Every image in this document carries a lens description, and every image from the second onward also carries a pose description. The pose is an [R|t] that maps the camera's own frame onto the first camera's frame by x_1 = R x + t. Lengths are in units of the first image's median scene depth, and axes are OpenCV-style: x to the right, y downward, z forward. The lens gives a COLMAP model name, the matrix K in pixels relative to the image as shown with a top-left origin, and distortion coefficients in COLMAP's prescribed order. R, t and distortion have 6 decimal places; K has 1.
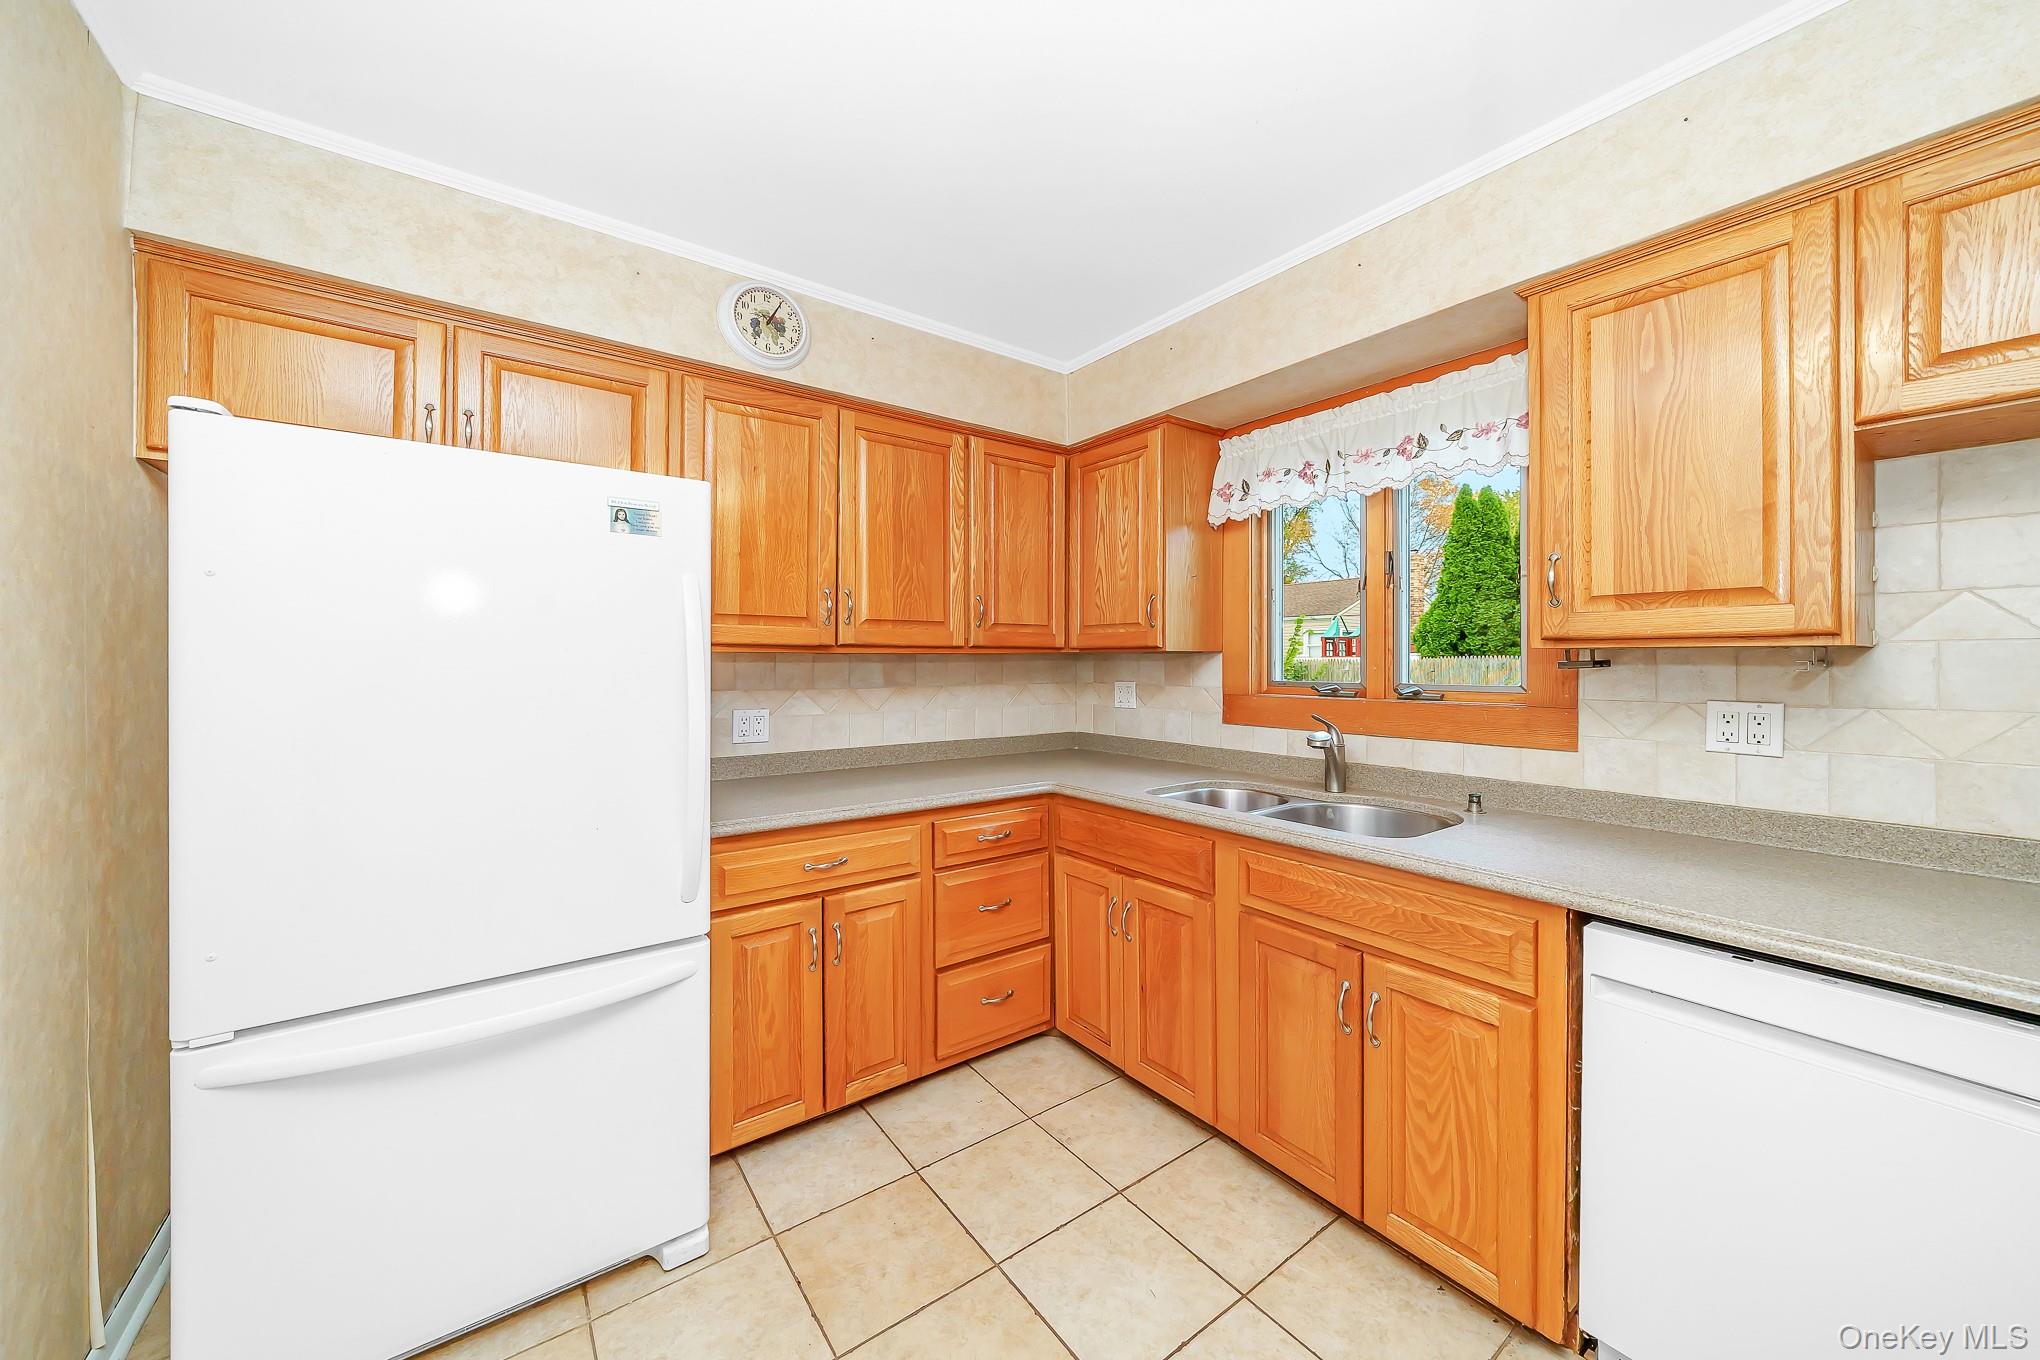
lens RADIAL K [[755.4, 0, 1041.3], [0, 755.4, 664.8], [0, 0, 1]] dist [-0.001781, 0.000044]
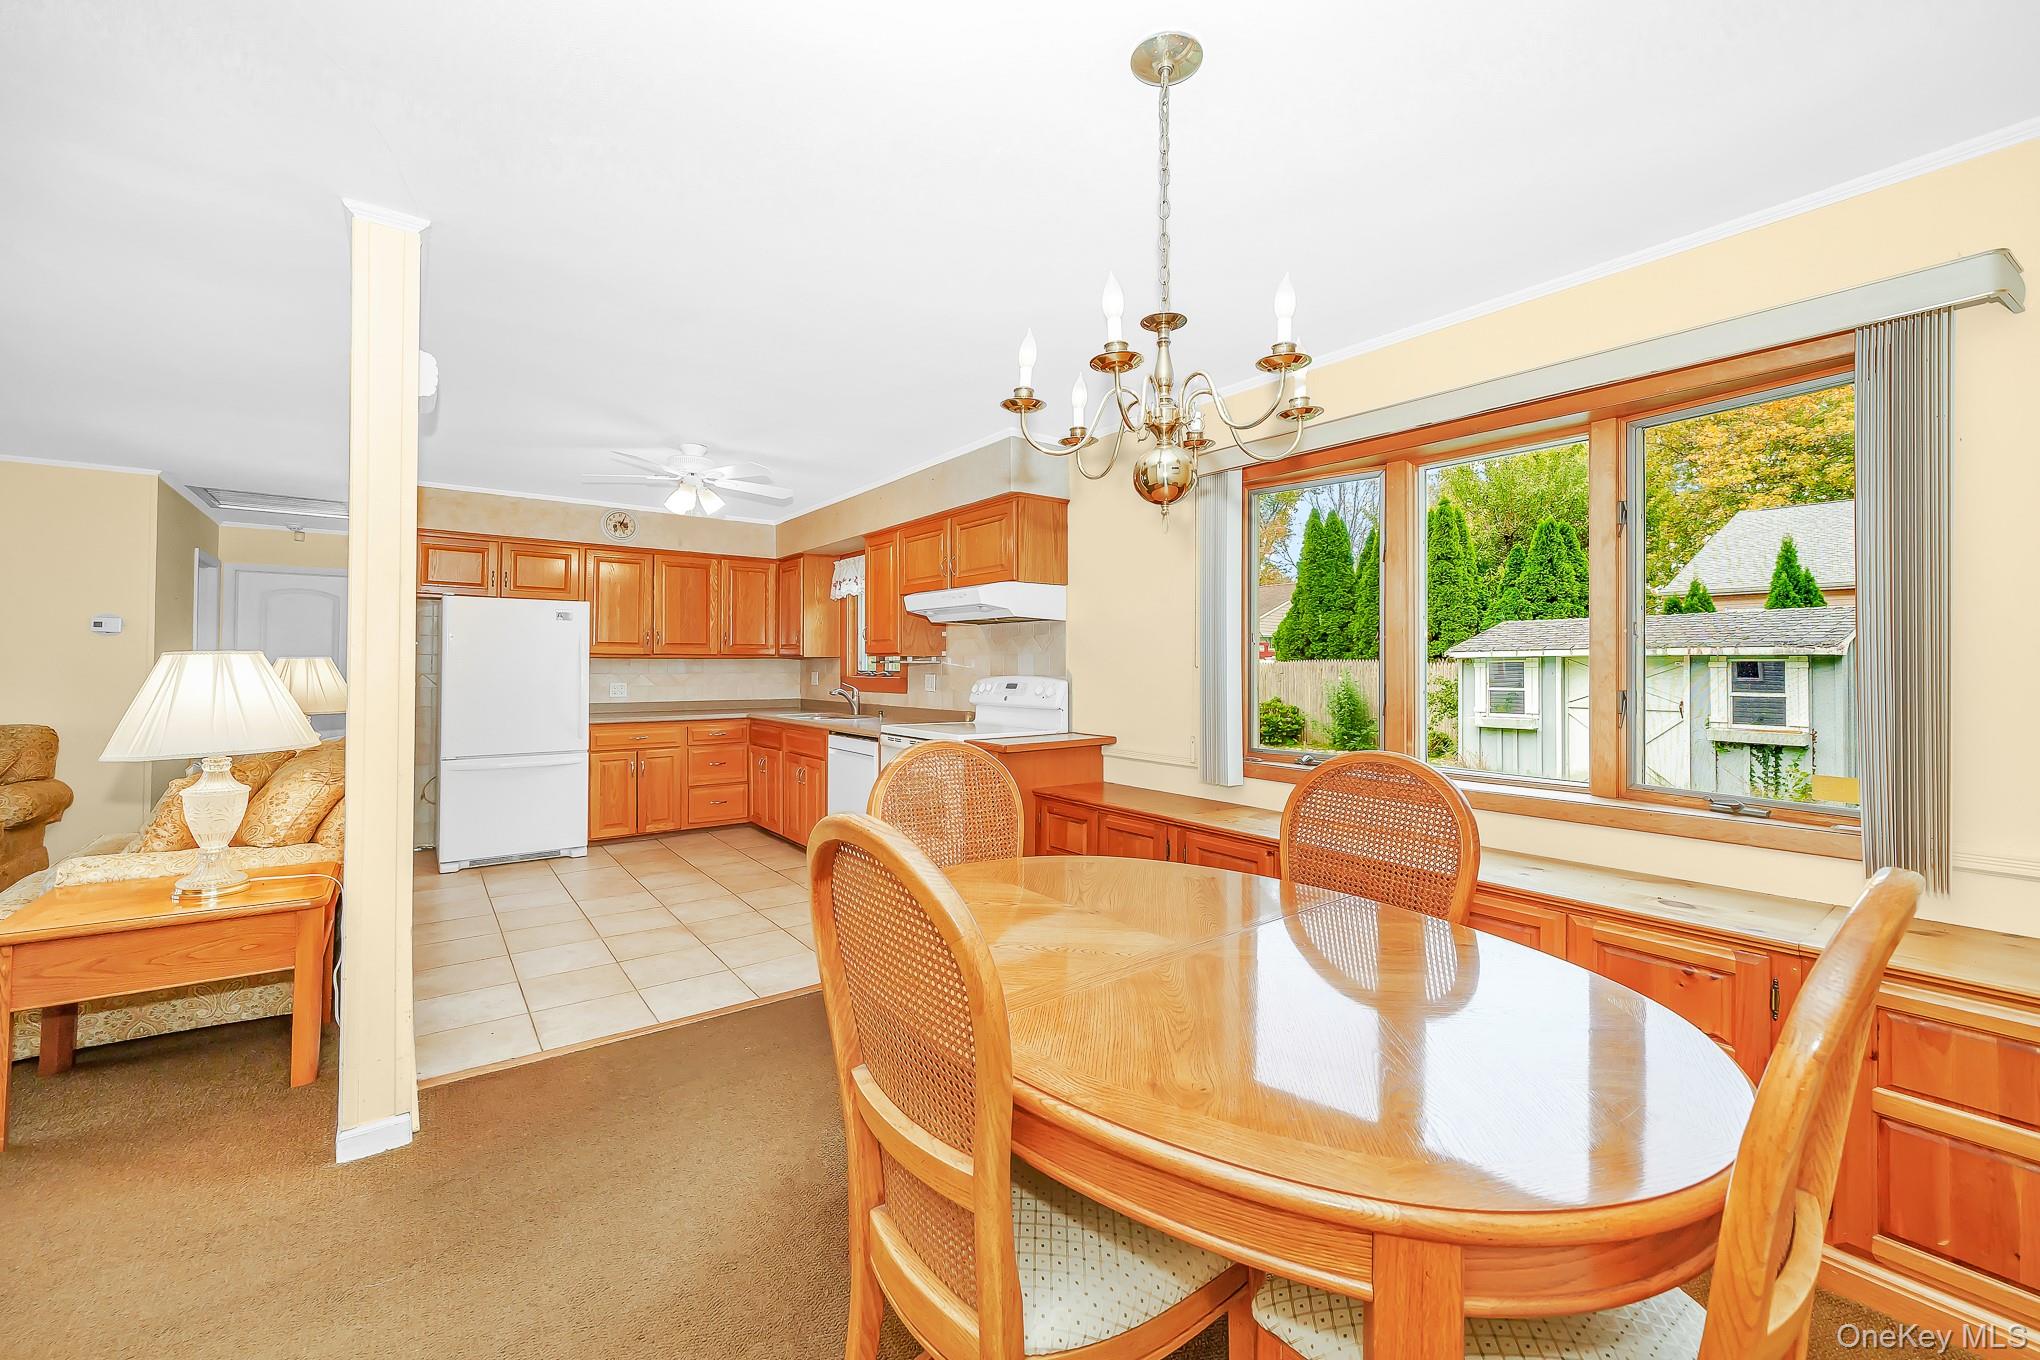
lens RADIAL K [[819.7, 0, 1033.0], [0, 819.7, 660.4], [0, 0, 1]] dist [-0.000332, 0.000113]
pose [[0.999991, 0.001408, 0.004039, 0.967719], [-0.001366, 0.999945, -0.010406, 0.018666], [-0.004054, 0.010400, 0.999938, -1.672158]]
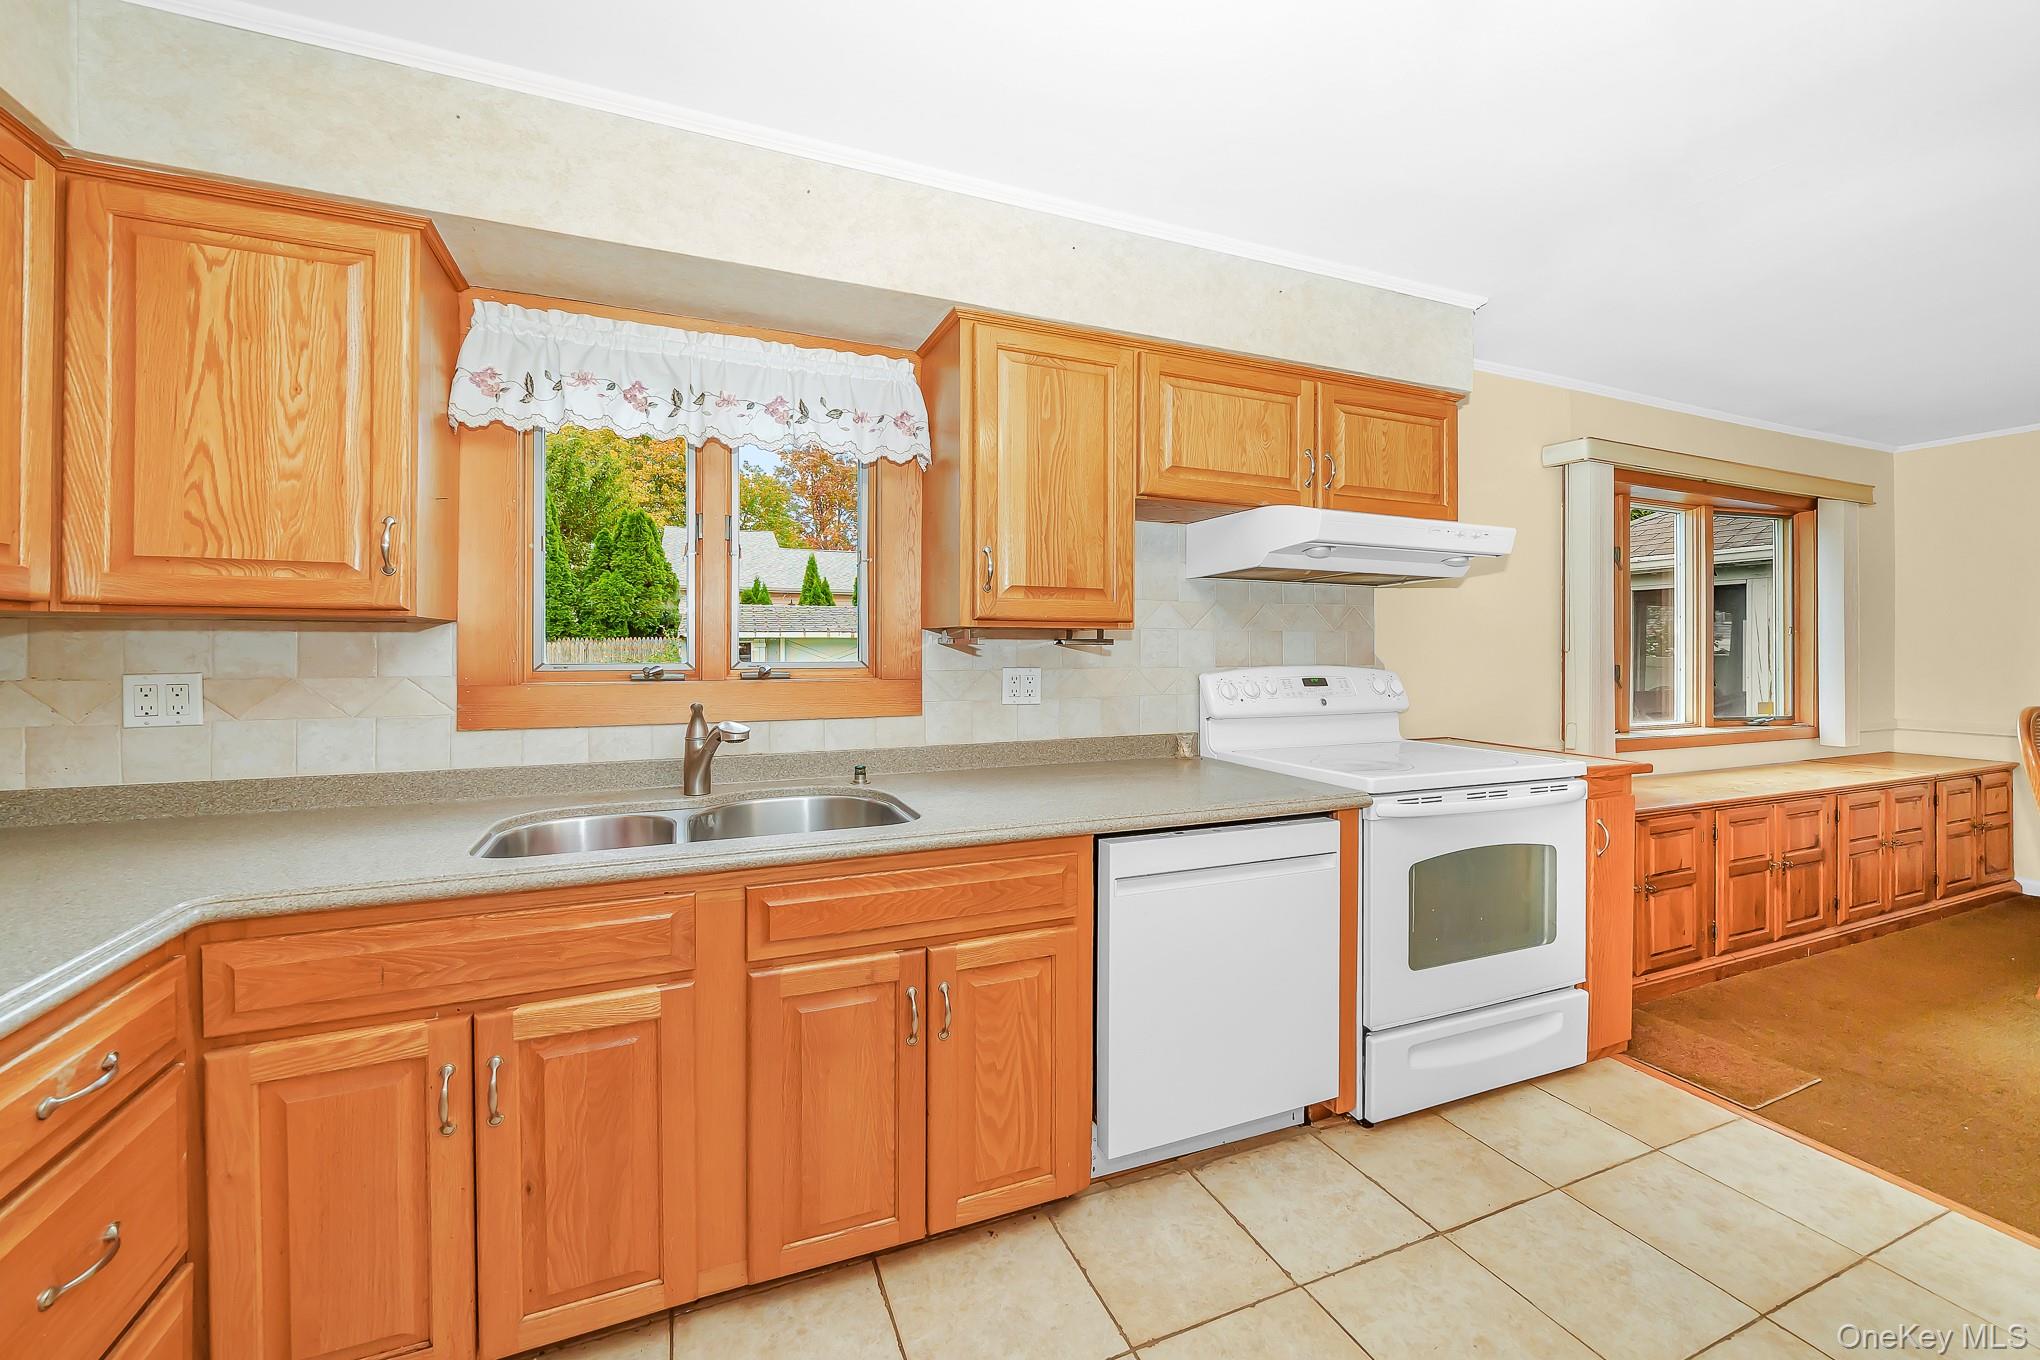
lens RADIAL K [[730.4, 0, 1013.5], [0, 730.4, 648.1], [0, 0, 1]] dist [-0.002371, -0.000146]
pose [[0.280433, -0.001162, 0.959873, -0.296301], [0.001858, 0.999998, 0.000668, 0.007806], [-0.959872, 0.001596, 0.280434, 0.464139]]
